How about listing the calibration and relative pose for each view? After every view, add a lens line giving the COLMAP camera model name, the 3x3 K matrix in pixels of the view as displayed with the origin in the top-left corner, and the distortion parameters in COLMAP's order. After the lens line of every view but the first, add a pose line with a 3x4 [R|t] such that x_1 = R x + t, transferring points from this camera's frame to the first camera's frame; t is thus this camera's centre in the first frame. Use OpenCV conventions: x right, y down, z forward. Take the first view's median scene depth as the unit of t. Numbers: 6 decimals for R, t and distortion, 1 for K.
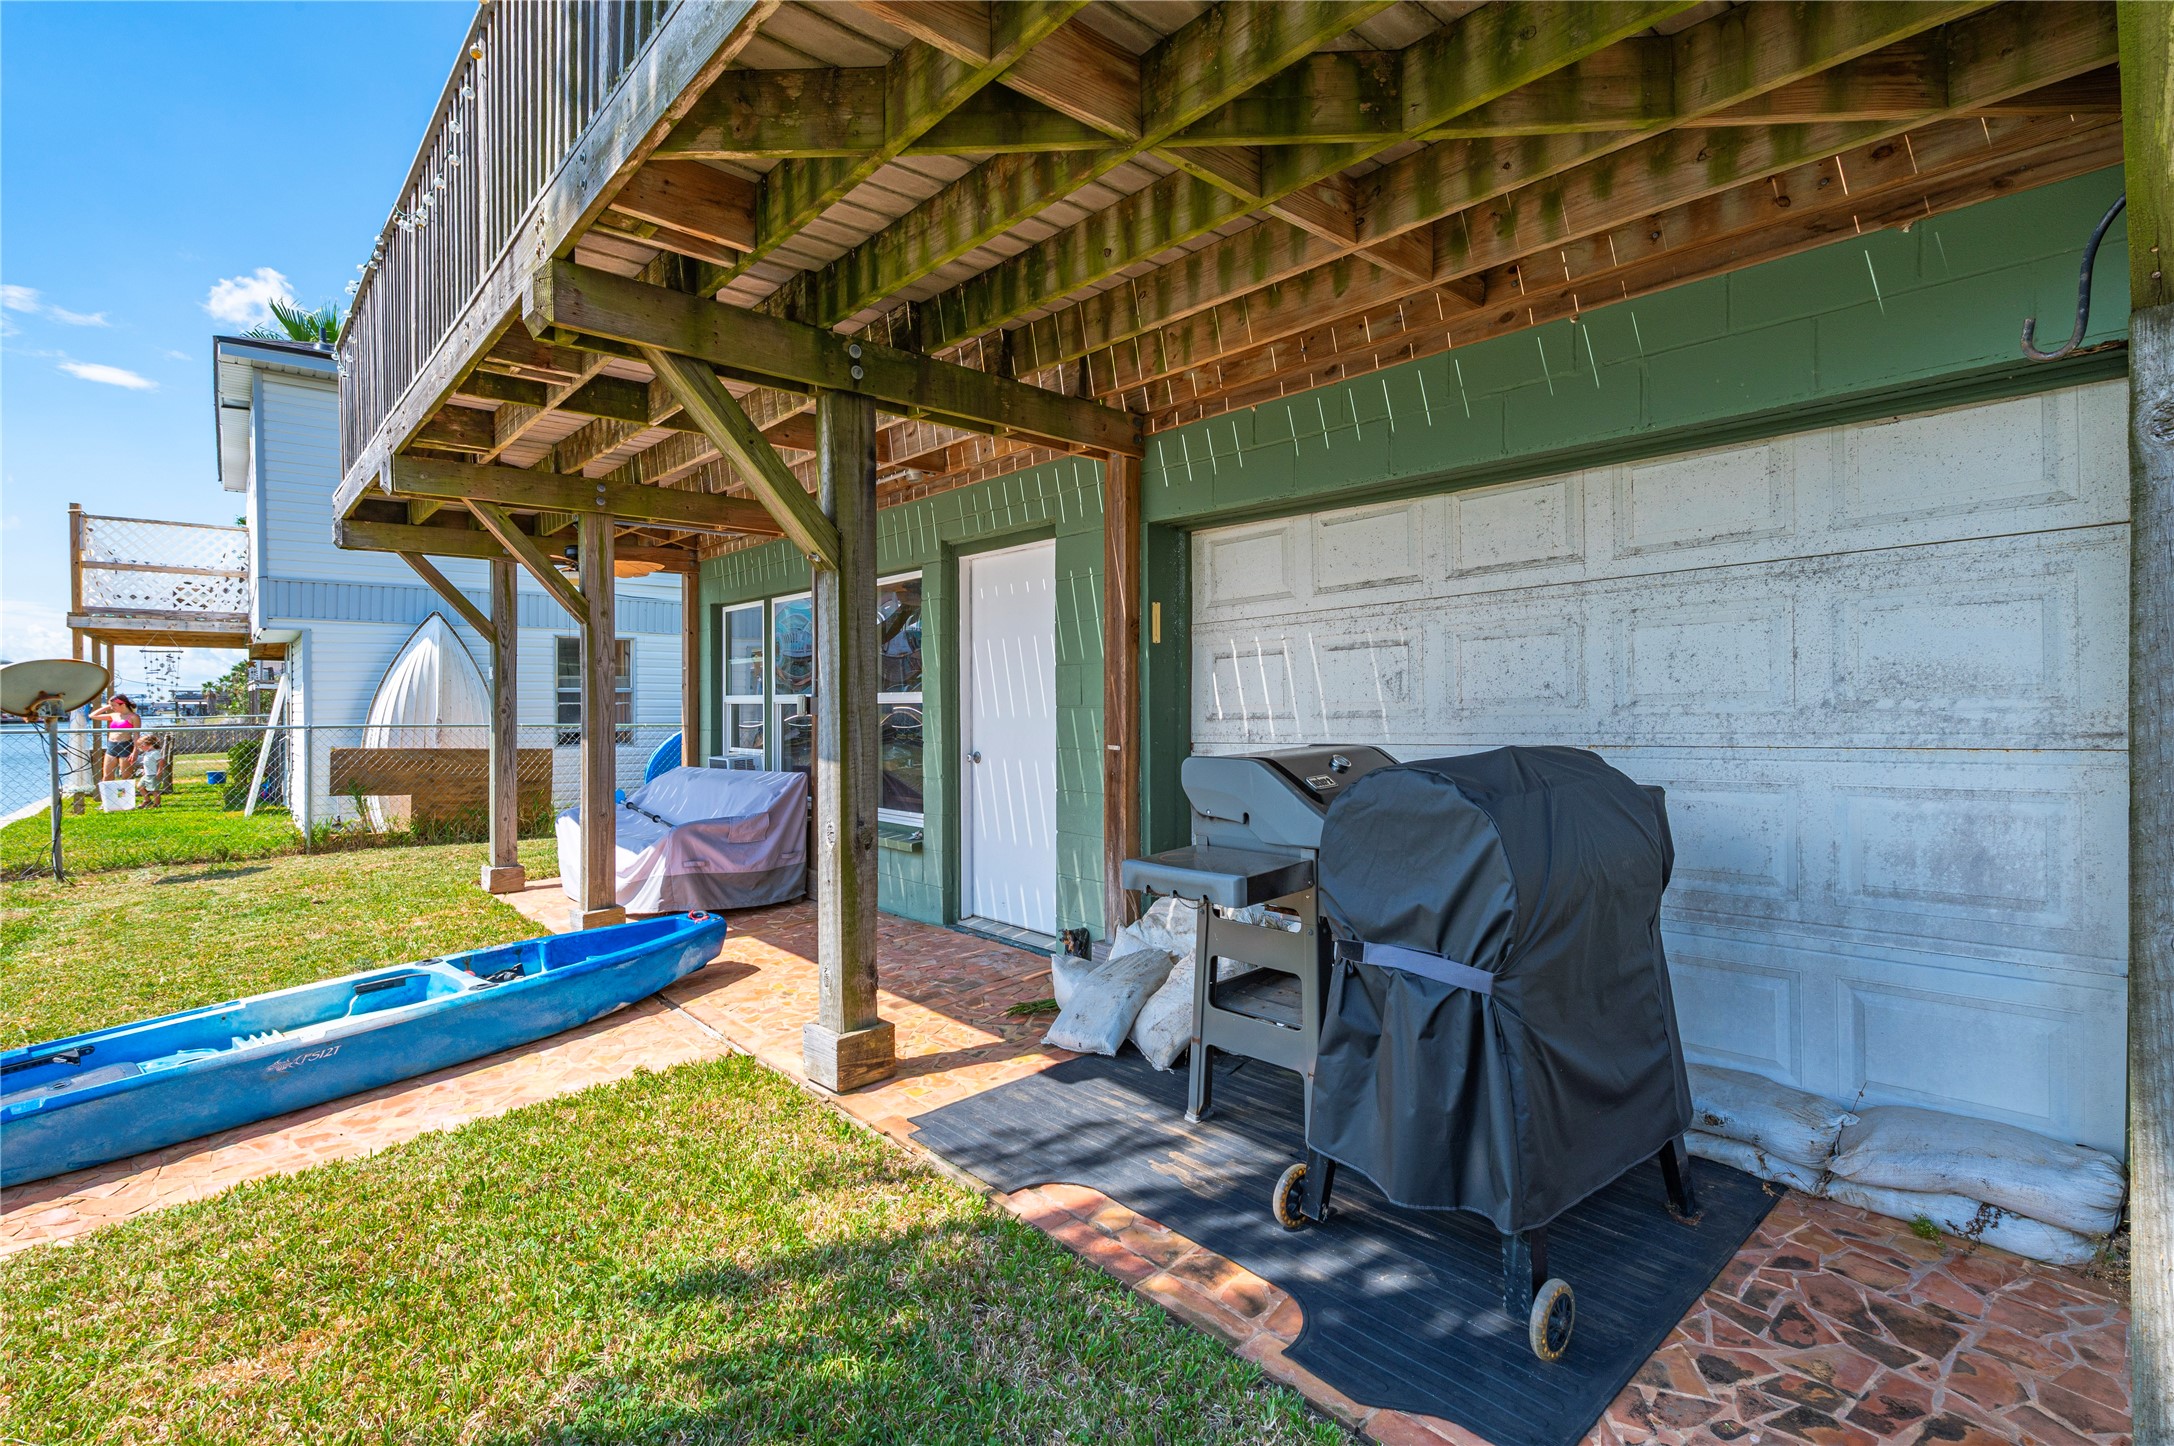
lens RADIAL K [[1025.9, 0, 1085.0], [0, 1025.9, 730.8], [0, 0, 1]] dist [-0.001155, -0.000589]
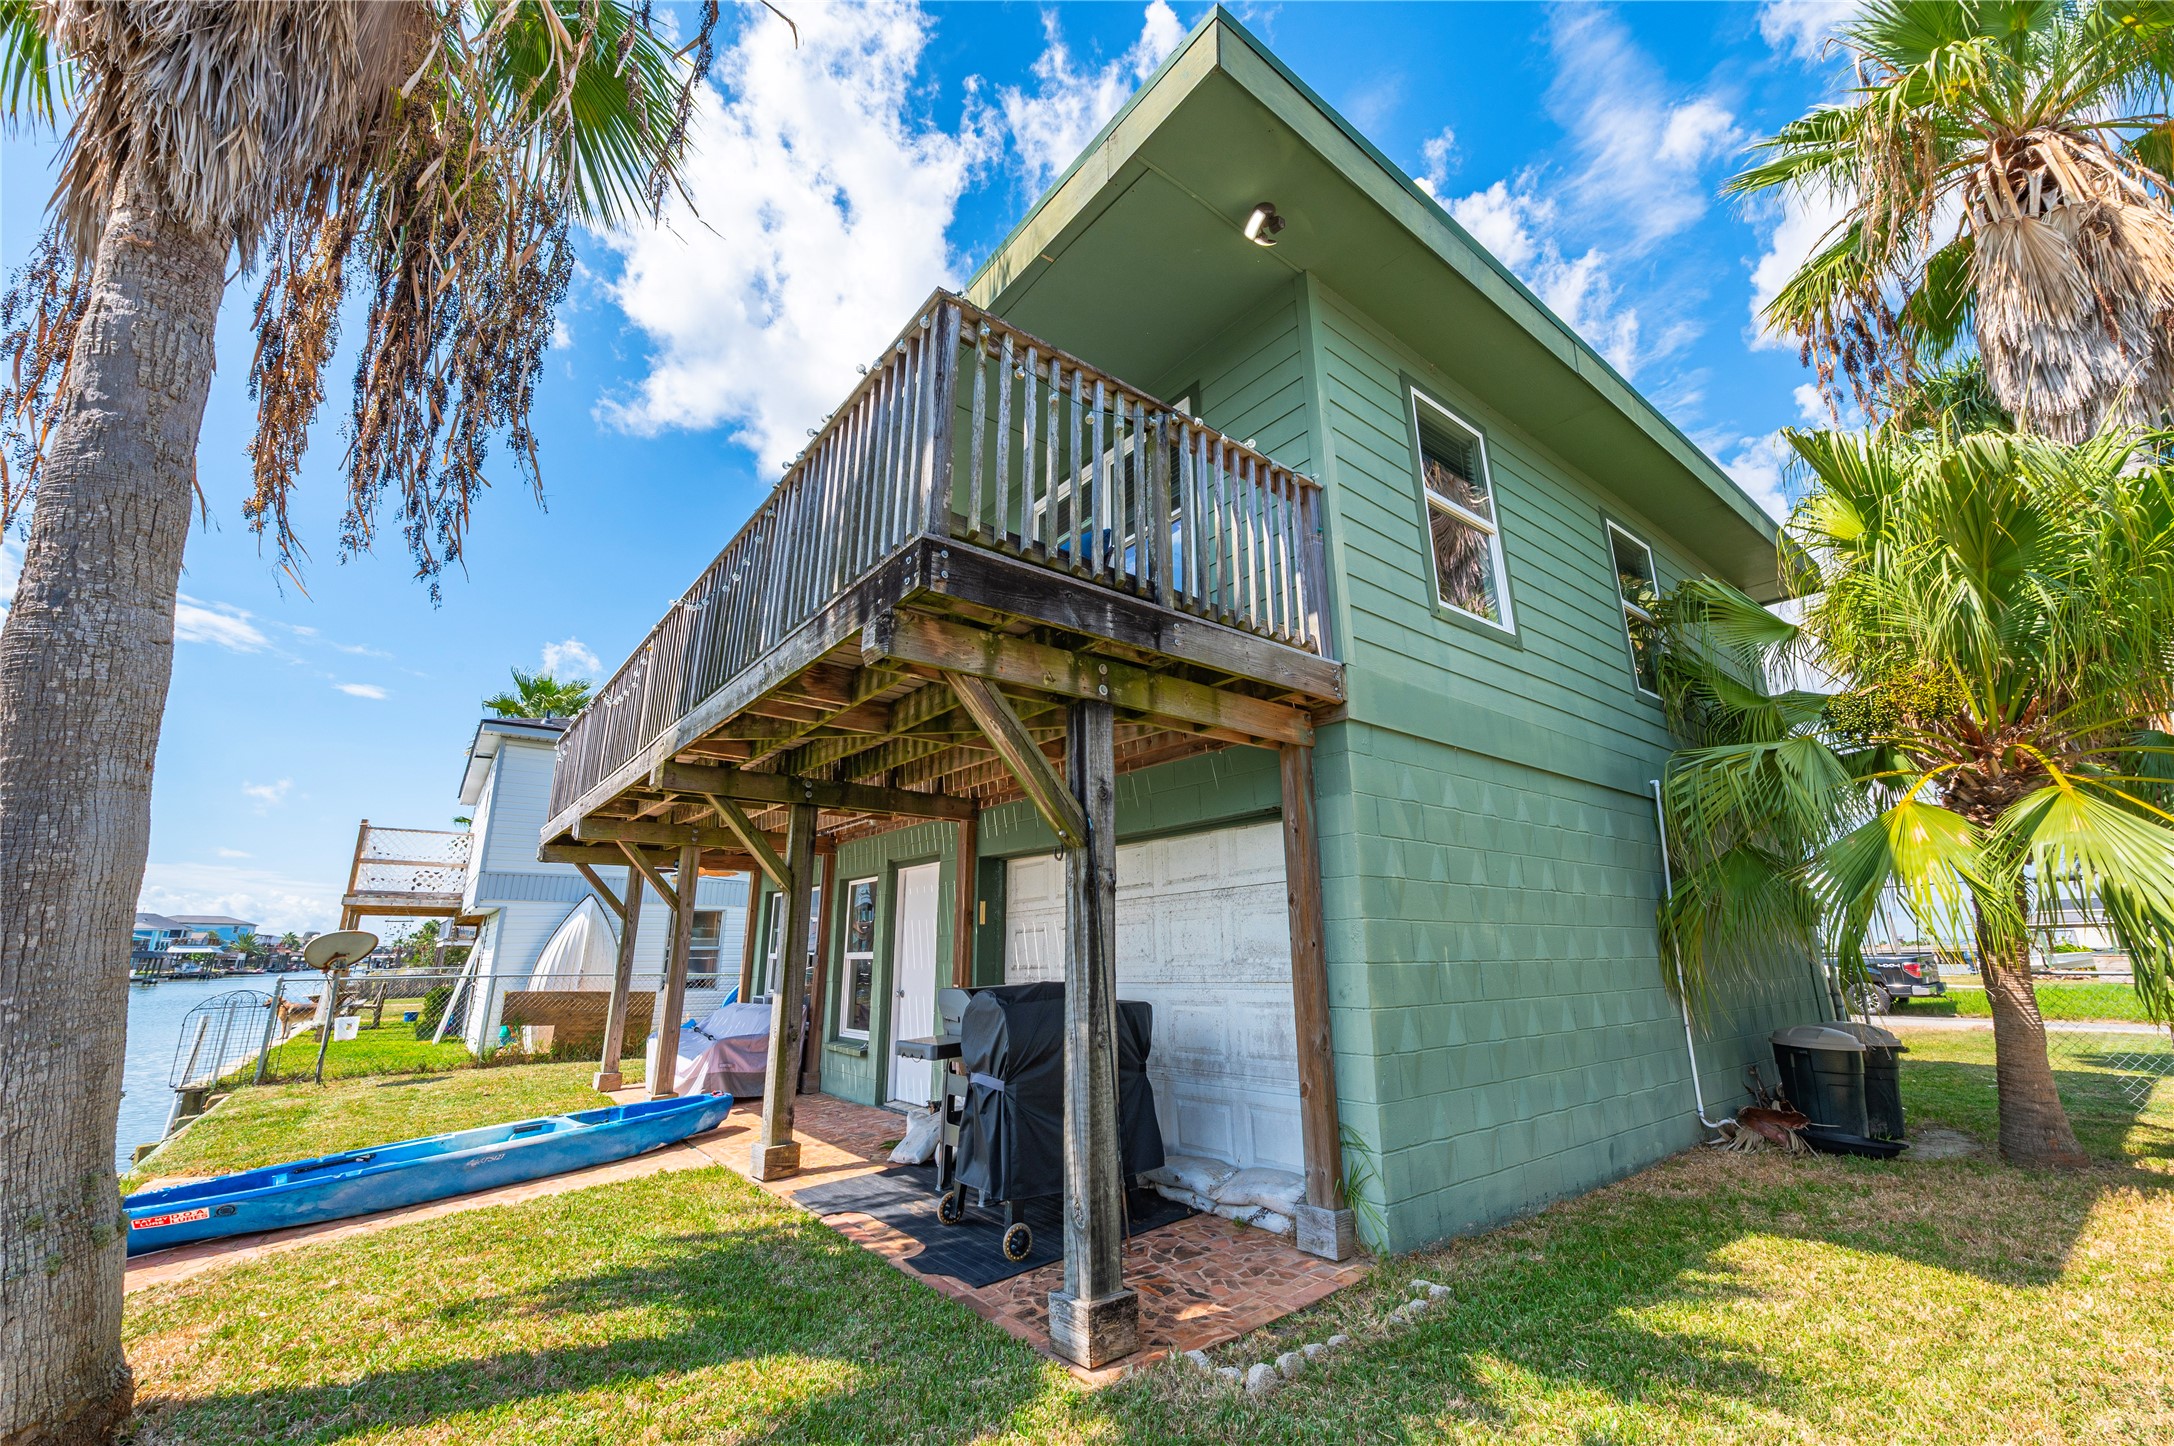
lens RADIAL K [[881.7, 0, 1087.0], [0, 881.7, 723.0], [0, 0, 1]] dist [0.000679, 0.000586]
pose [[0.998440, -0.017889, -0.052901, 0.235873], [0.002422, 0.960283, -0.279017, 0.004109], [0.055791, 0.278454, 0.958828, -0.384403]]
